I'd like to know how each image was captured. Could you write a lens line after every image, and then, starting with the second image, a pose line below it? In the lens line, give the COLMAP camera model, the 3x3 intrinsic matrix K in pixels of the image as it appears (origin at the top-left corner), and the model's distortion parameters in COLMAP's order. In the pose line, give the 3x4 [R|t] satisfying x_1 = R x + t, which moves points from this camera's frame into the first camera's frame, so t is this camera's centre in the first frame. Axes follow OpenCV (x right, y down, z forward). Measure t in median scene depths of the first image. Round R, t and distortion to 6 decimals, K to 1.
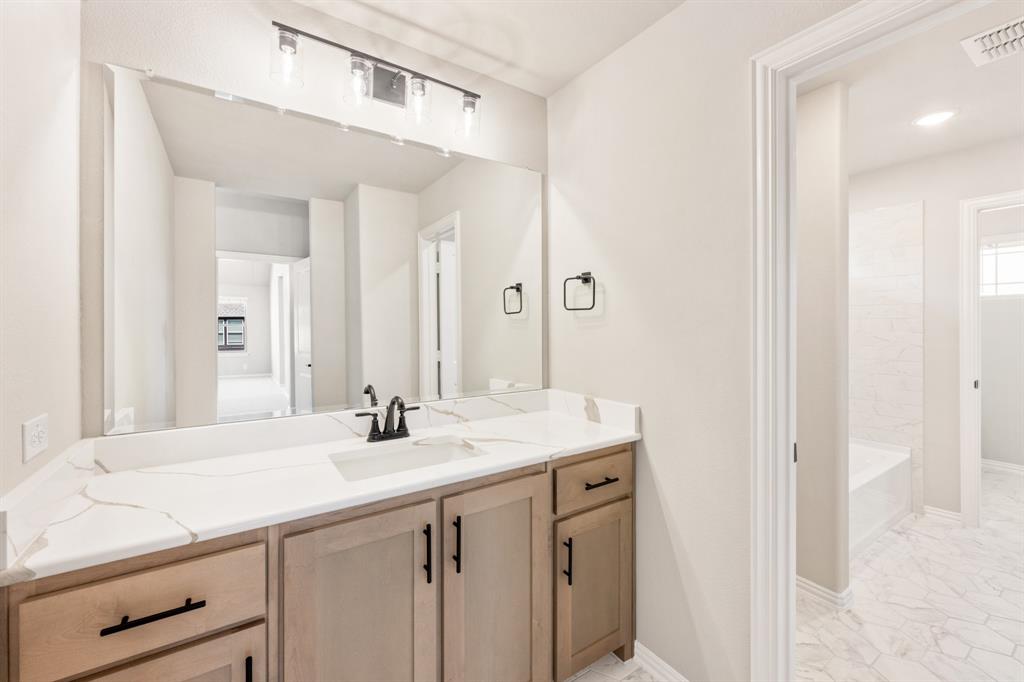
lens RADIAL K [[417.7, 0, 517.6], [0, 417.7, 338.2], [0, 0, 1]] dist [-0.002076, -0.000221]
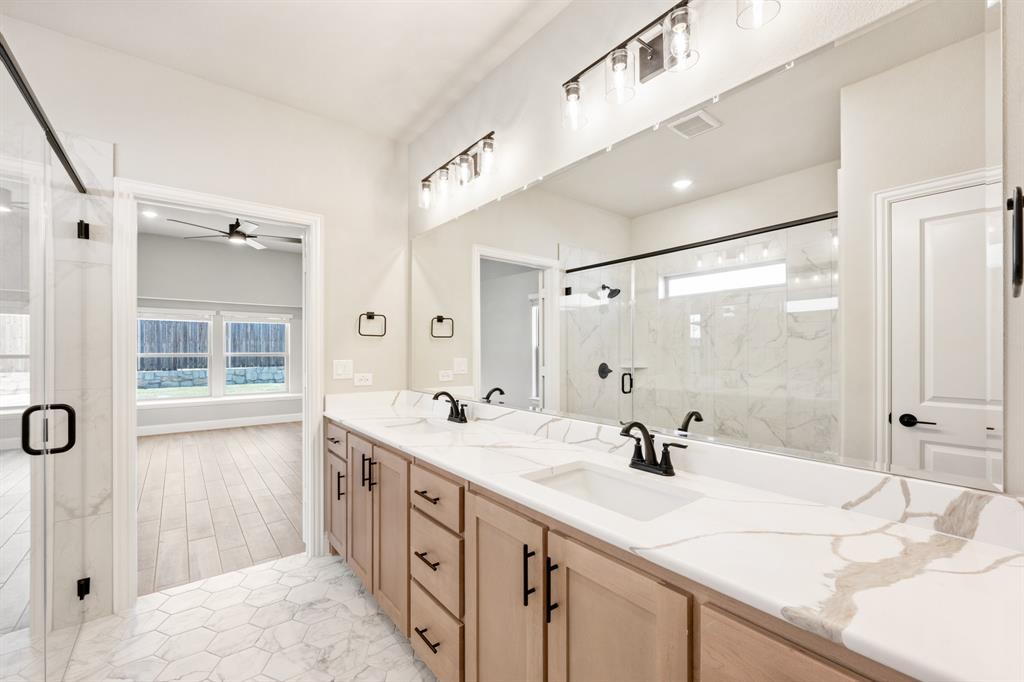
lens RADIAL K [[416.7, 0, 513.1], [0, 416.7, 353.8], [0, 0, 1]] dist [-0.000186, -0.000020]
pose [[0.078396, 0.001651, -0.996921, 0.571049], [-0.001884, 0.999997, 0.001508, -0.009269], [0.996921, 0.001760, 0.078399, 0.652424]]
